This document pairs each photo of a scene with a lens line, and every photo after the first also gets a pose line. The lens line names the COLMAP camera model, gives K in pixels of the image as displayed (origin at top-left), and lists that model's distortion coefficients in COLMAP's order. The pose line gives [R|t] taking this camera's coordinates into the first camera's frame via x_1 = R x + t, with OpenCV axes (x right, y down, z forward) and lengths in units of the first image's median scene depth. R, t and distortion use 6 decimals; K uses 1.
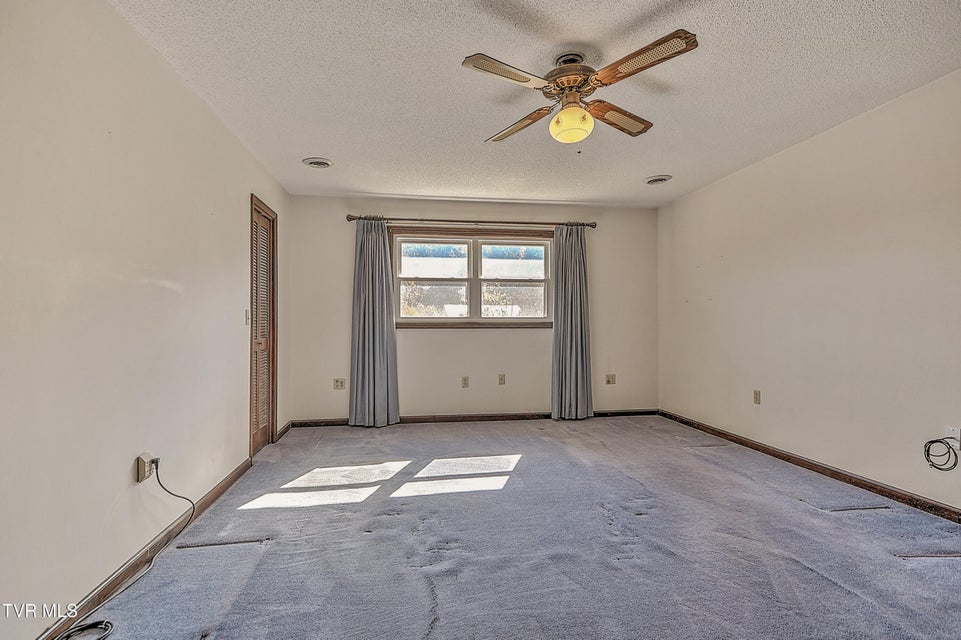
lens RADIAL K [[473.4, 0, 472.0], [0, 473.4, 316.2], [0, 0, 1]] dist [0.026199, -0.006811]
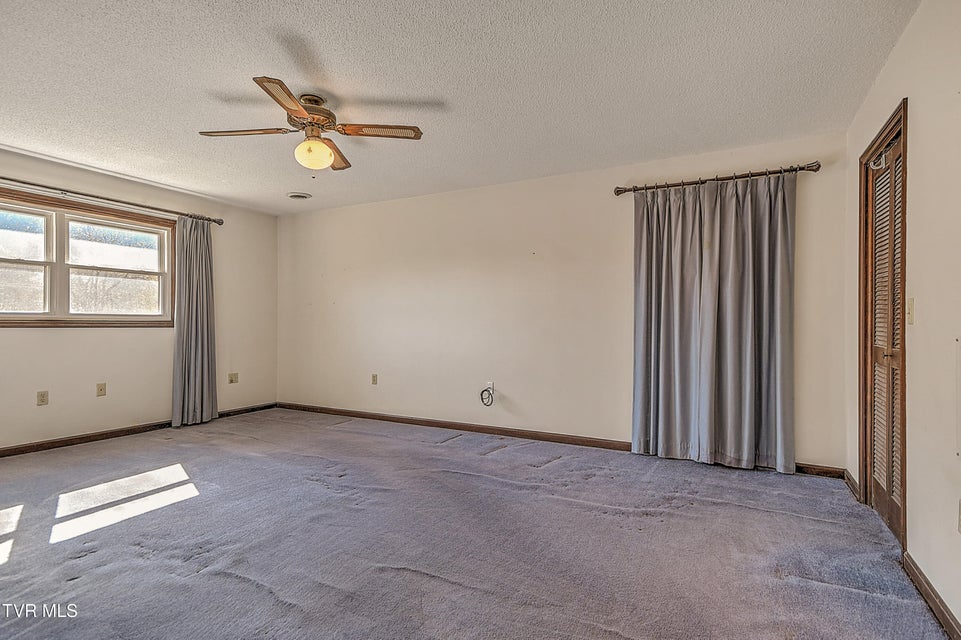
lens RADIAL K [[473.4, 0, 472.6], [0, 473.4, 316.2], [0, 0, 1]] dist [0.026199, -0.006811]
pose [[0.611366, 0.019079, 0.791118, -0.284247], [-0.020982, 0.999749, -0.007896, -0.001436], [-0.791069, -0.011772, 0.611613, -0.021225]]
